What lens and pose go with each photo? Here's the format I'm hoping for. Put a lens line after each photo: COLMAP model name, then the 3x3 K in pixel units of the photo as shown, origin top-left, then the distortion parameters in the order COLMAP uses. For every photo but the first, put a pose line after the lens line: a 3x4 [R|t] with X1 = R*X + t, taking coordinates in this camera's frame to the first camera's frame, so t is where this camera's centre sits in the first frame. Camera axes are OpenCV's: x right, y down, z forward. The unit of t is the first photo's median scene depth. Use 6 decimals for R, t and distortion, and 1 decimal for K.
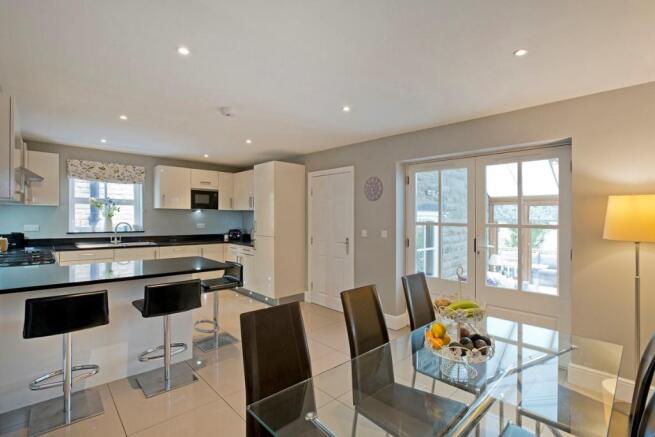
lens RADIAL K [[330.9, 0, 339.2], [0, 330.9, 221.1], [0, 0, 1]] dist [0.001283, 0.000412]
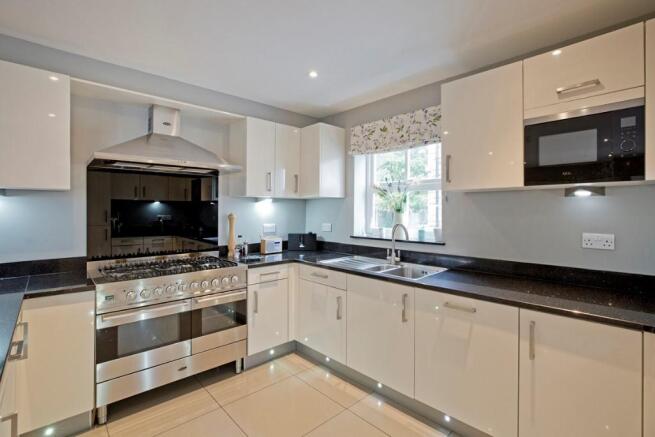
lens RADIAL K [[305.8, 0, 329.3], [0, 305.8, 212.0], [0, 0, 1]] dist [-0.026546, 0.000117]
pose [[0.028492, -0.009914, -0.999545, -0.180564], [-0.014249, 0.999845, -0.010323, -0.006893], [0.999492, 0.014536, 0.028346, 0.874623]]
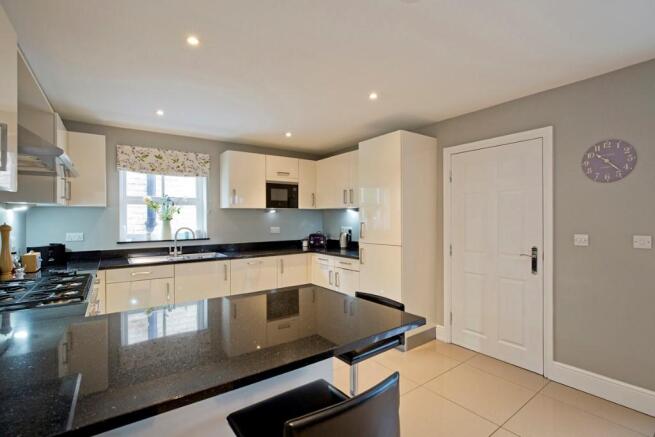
lens RADIAL K [[311.9, 0, 327.5], [0, 311.9, 218.5], [0, 0, 1]] dist [-0.031401, -0.000046]
pose [[0.992231, -0.019894, -0.122805, -0.241874], [0.018393, 0.999742, -0.013349, -0.001020], [0.123039, 0.010987, 0.992341, 0.339002]]
